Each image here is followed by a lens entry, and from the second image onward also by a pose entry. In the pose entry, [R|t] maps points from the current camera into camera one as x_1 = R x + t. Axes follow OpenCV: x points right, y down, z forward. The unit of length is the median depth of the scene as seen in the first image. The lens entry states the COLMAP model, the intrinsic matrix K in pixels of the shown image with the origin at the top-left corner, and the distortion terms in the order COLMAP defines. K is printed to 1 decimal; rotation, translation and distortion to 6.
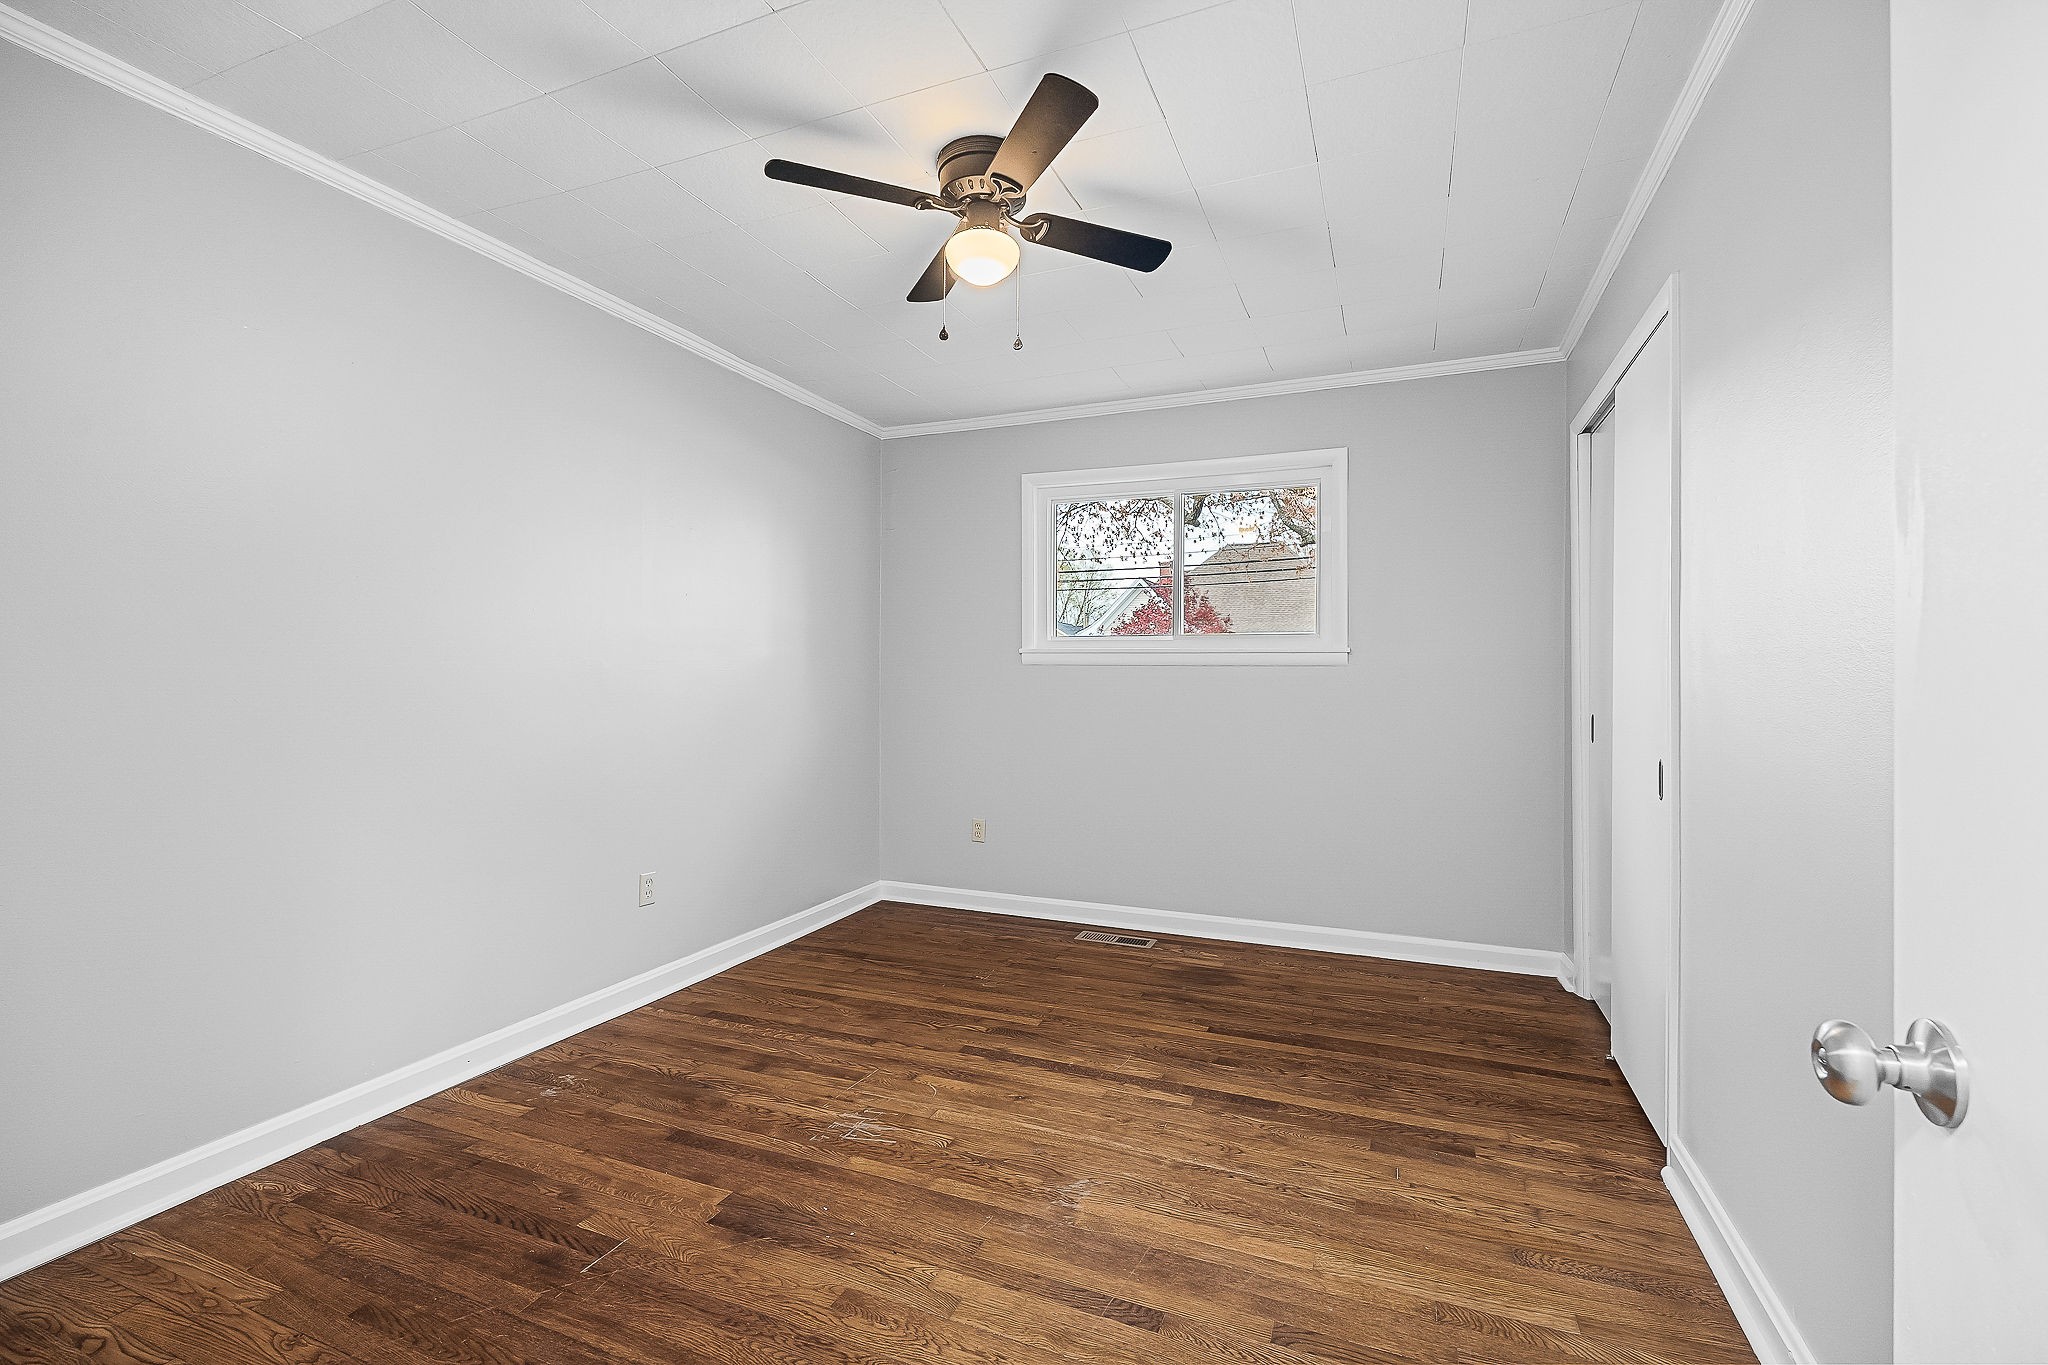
lens RADIAL K [[898.0, 0, 1024.0], [0, 898.0, 682.5], [0, 0, 1]] dist [-0.002253, -0.000380]
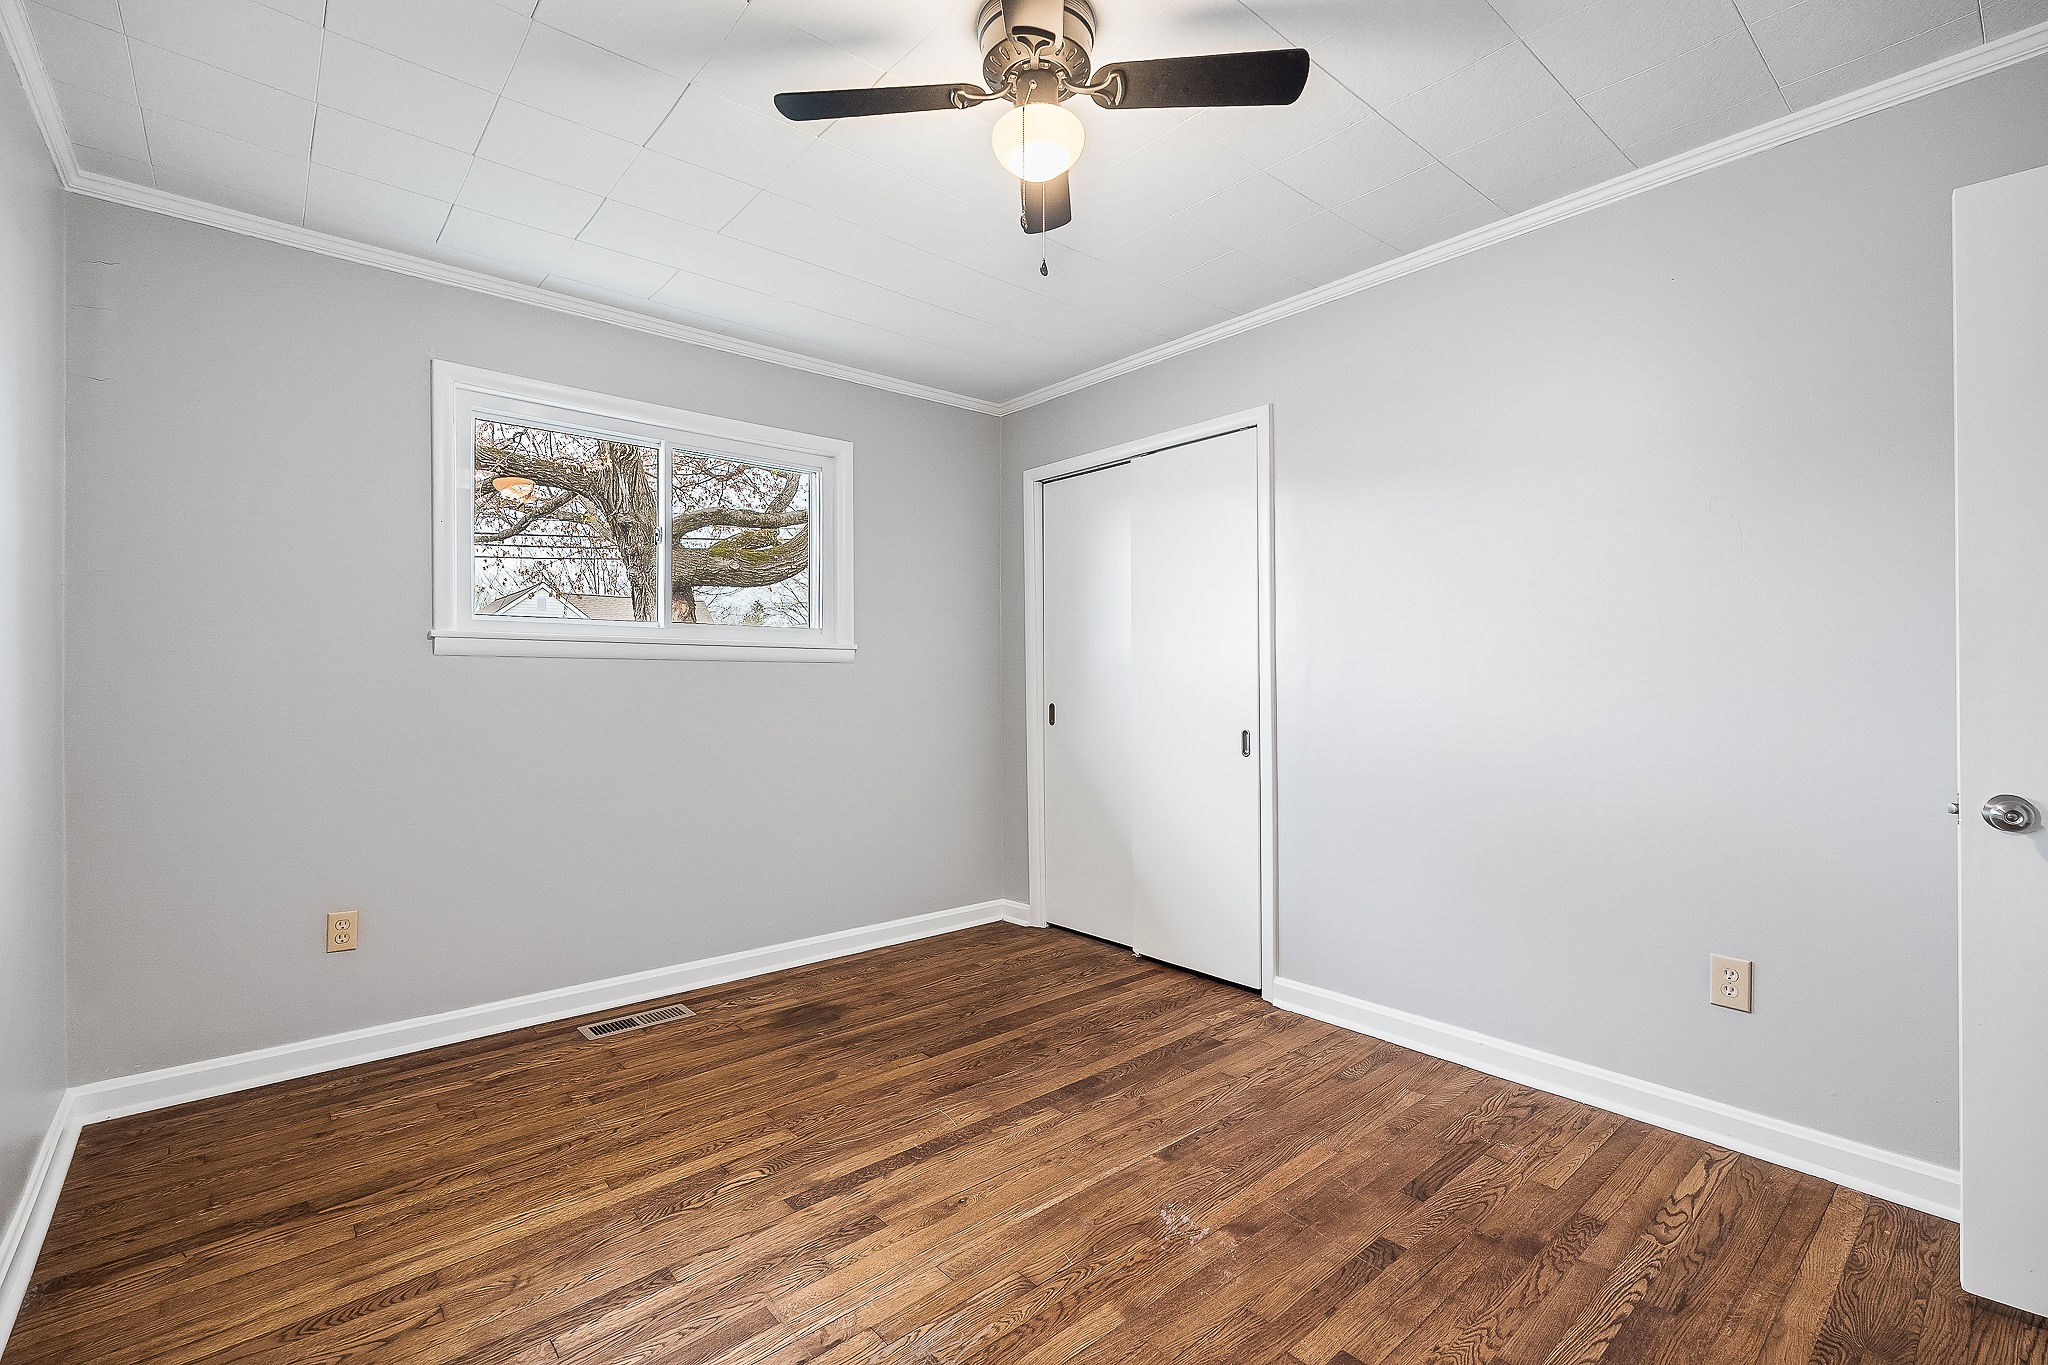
lens RADIAL K [[905.4, 0, 1024.0], [0, 905.4, 682.5], [0, 0, 1]] dist [-0.000662, -0.000063]
pose [[0.443697, -0.007353, 0.896147, -0.557961], [0.006526, 0.999966, 0.004974, -0.001120], [-0.896153, 0.003642, 0.443730, 0.473489]]
